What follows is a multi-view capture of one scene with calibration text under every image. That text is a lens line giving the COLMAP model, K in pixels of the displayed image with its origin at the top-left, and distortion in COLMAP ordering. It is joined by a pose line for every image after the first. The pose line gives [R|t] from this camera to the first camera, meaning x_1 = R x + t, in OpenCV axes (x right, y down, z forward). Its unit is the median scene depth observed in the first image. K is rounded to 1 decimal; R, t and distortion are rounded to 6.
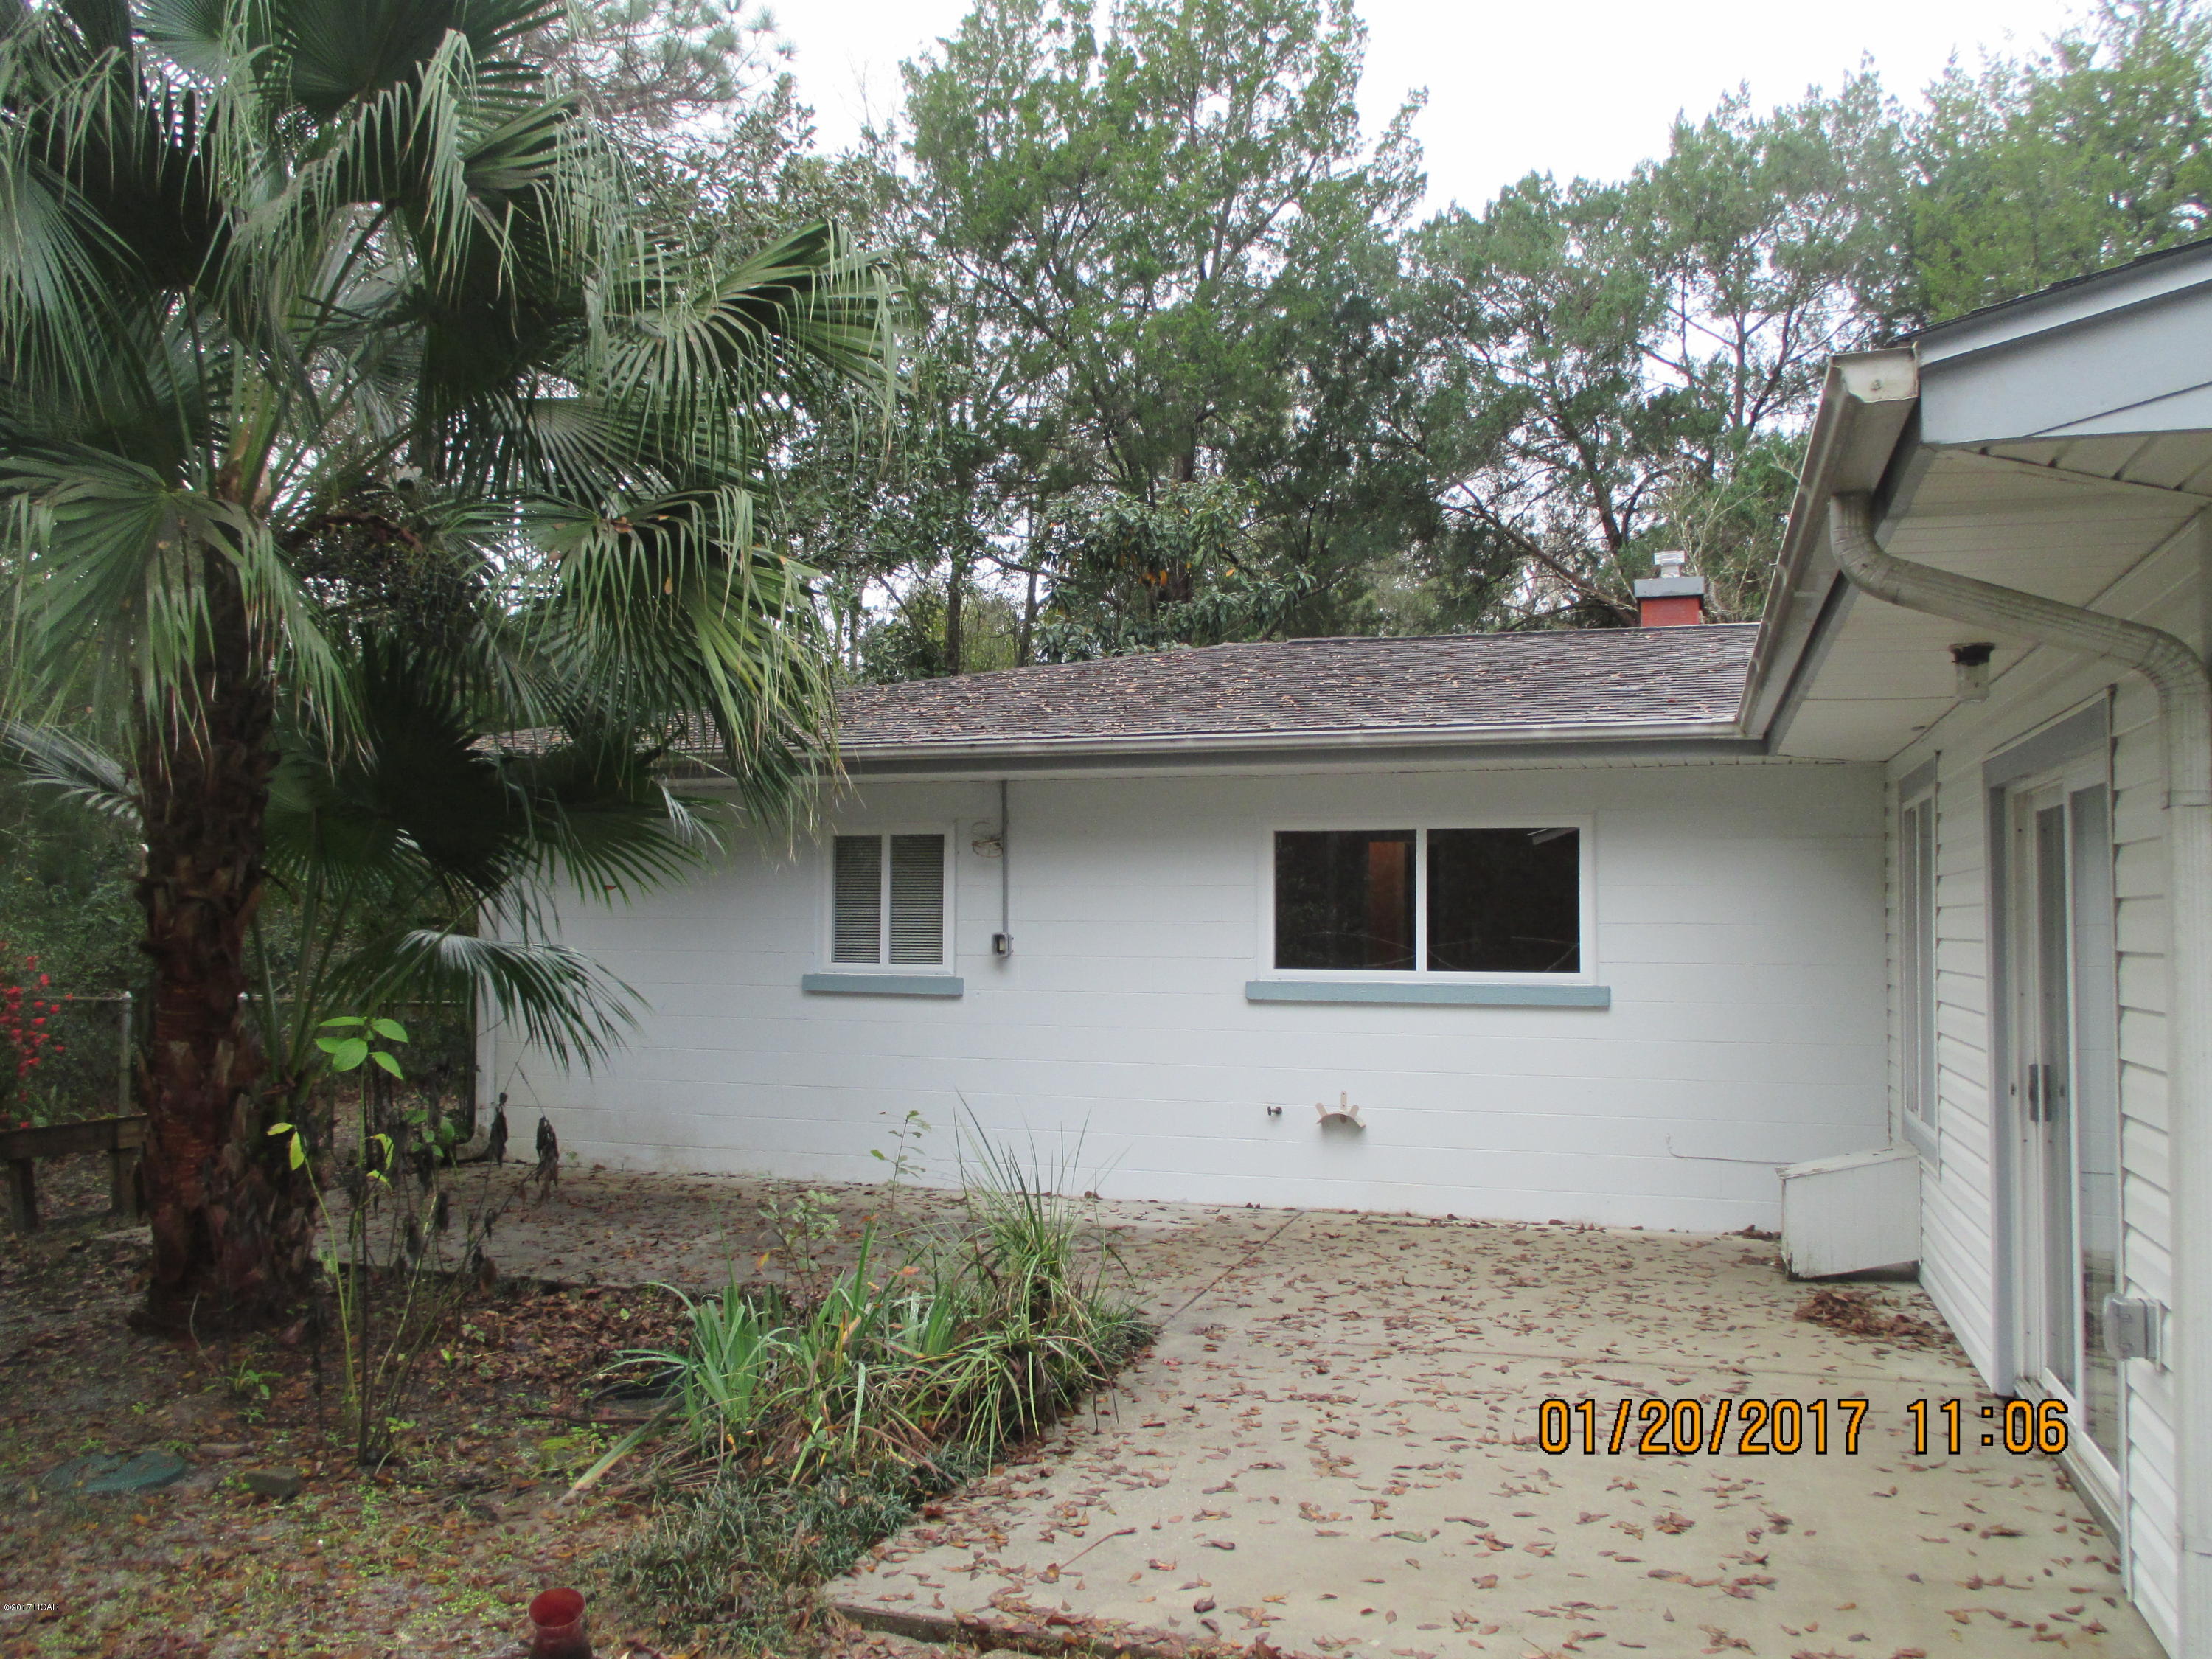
lens RADIAL K [[1844.2, 0, 1106.0], [0, 1844.2, 829.5], [0, 0, 1]] dist [-0.034587, -0.000846]
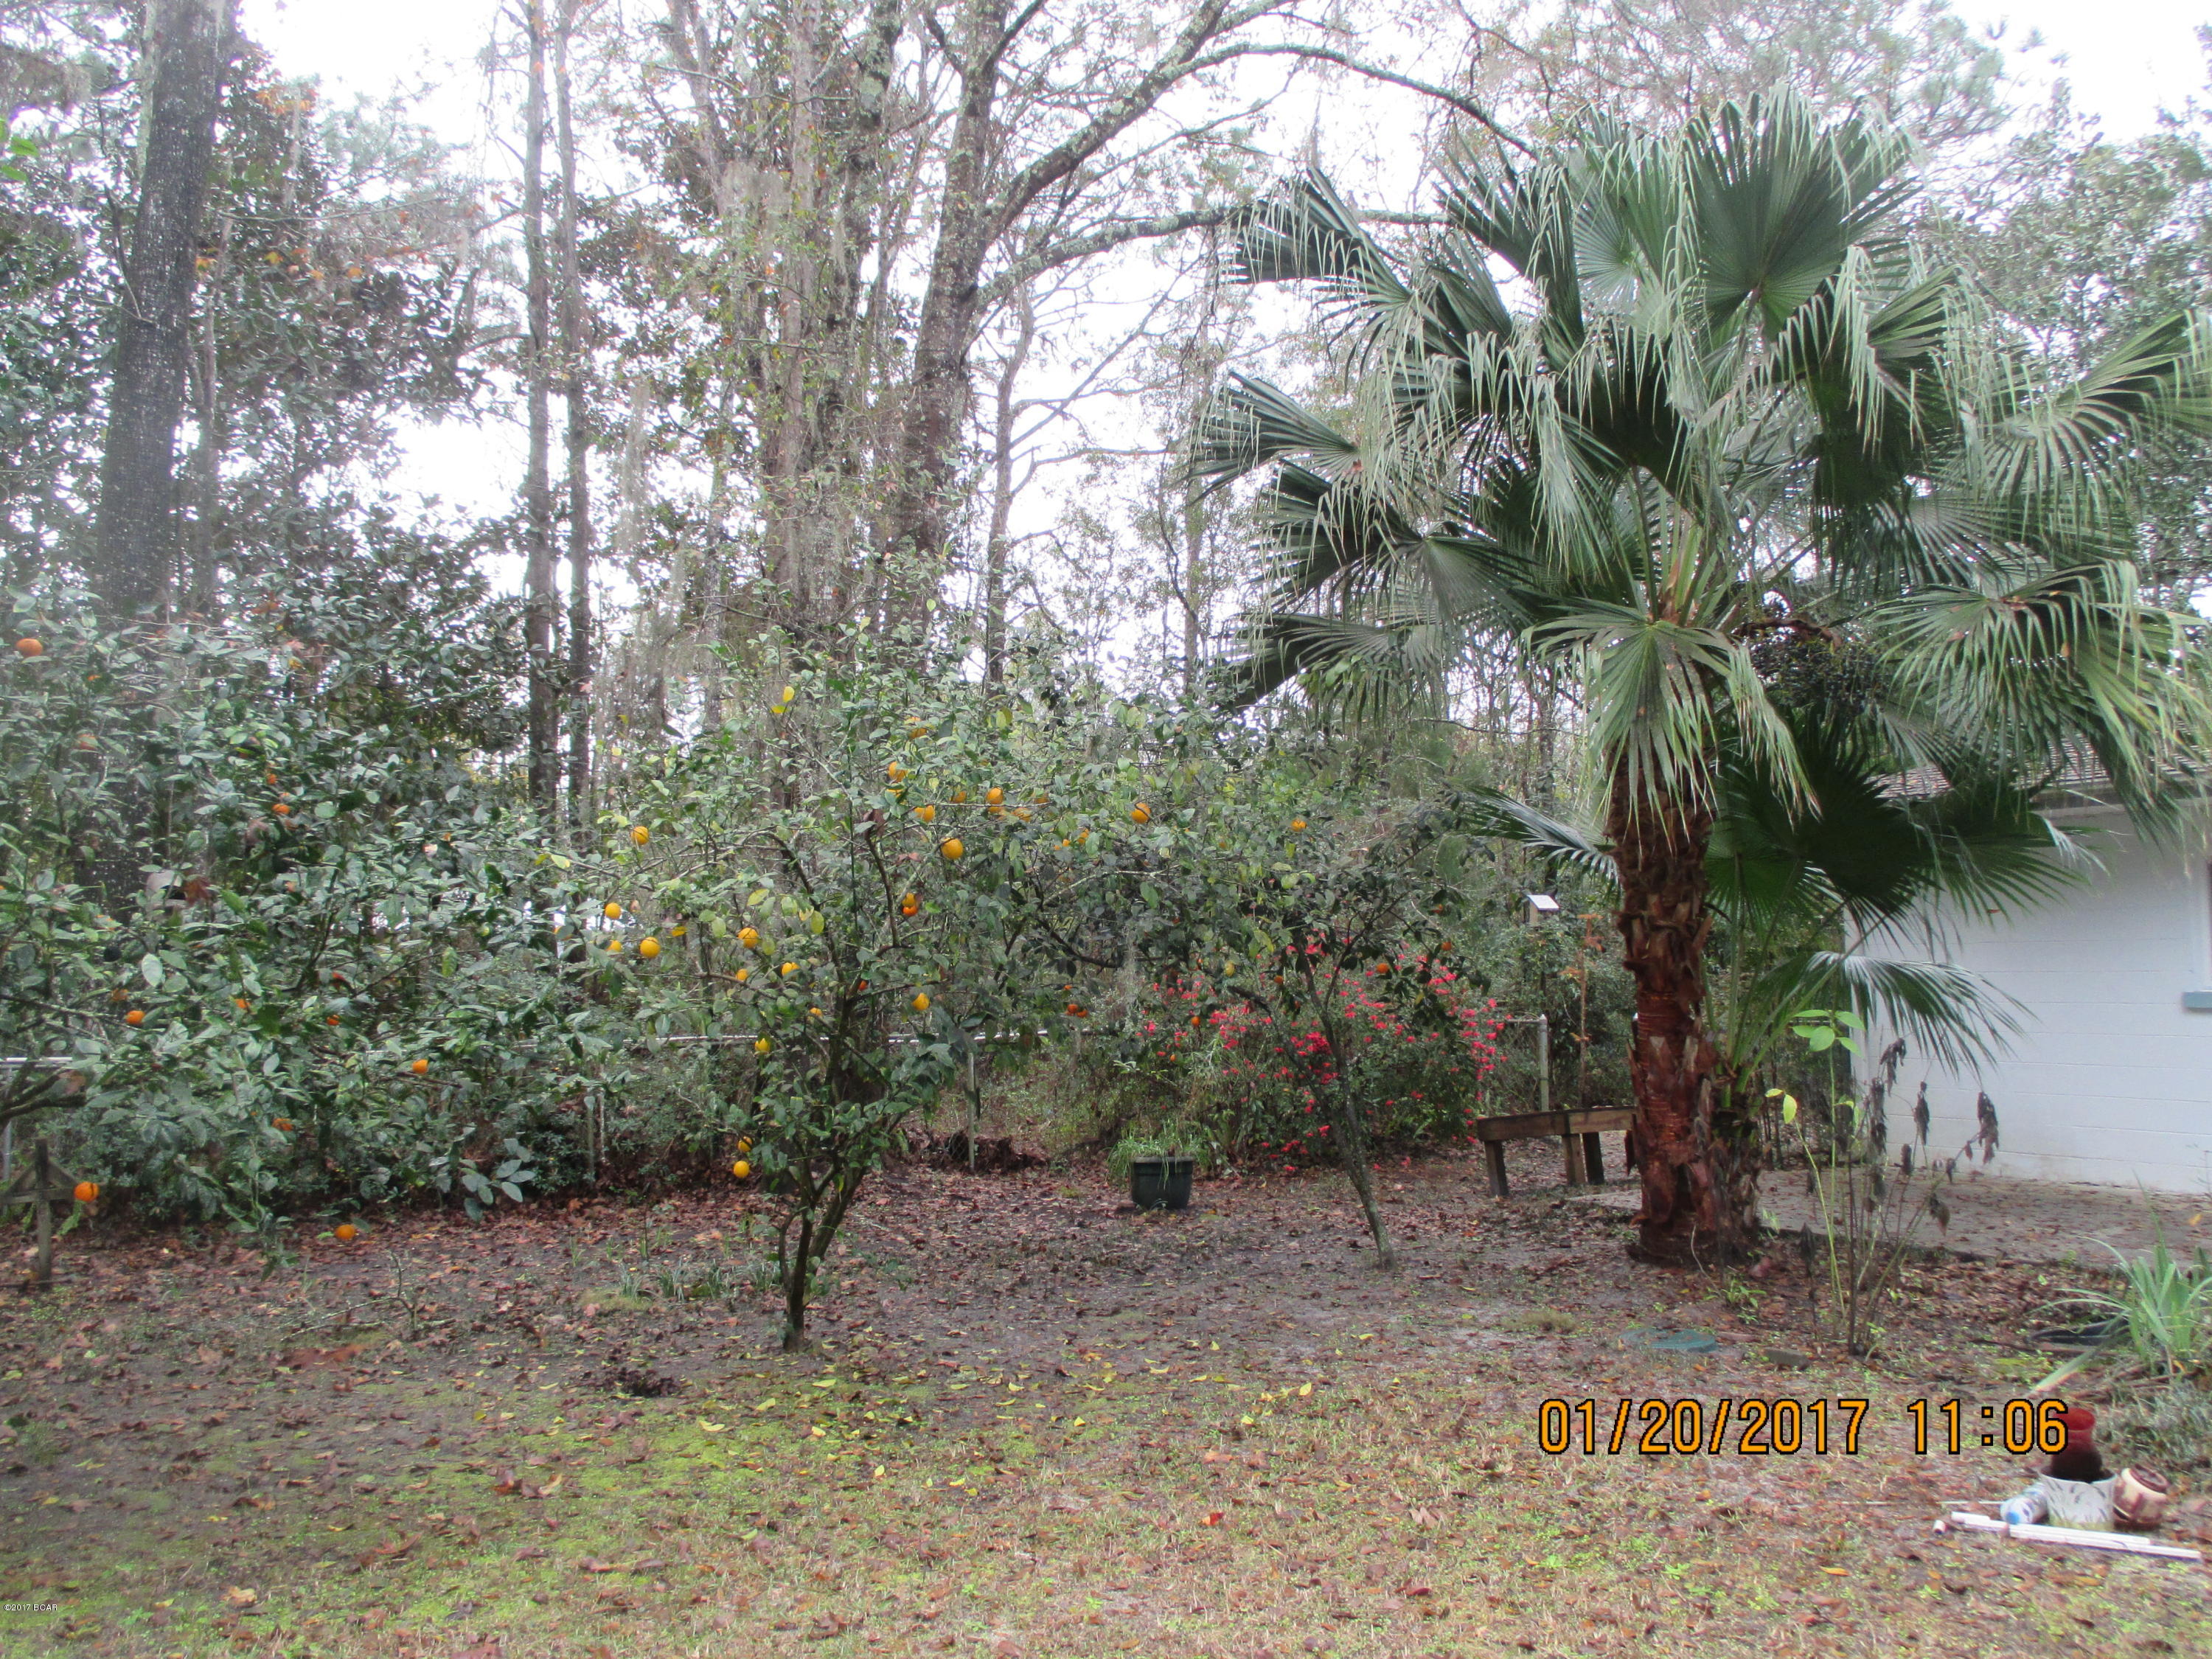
lens RADIAL K [[1758.5, 0, 1103.0], [0, 1758.5, 820.3], [0, 0, 1]] dist [-0.038863, 0.005397]
pose [[0.764471, -0.063913, -0.641482, 0.002253], [0.044244, 0.997929, -0.046700, 0.003216], [0.643138, 0.007319, 0.765715, -0.261301]]
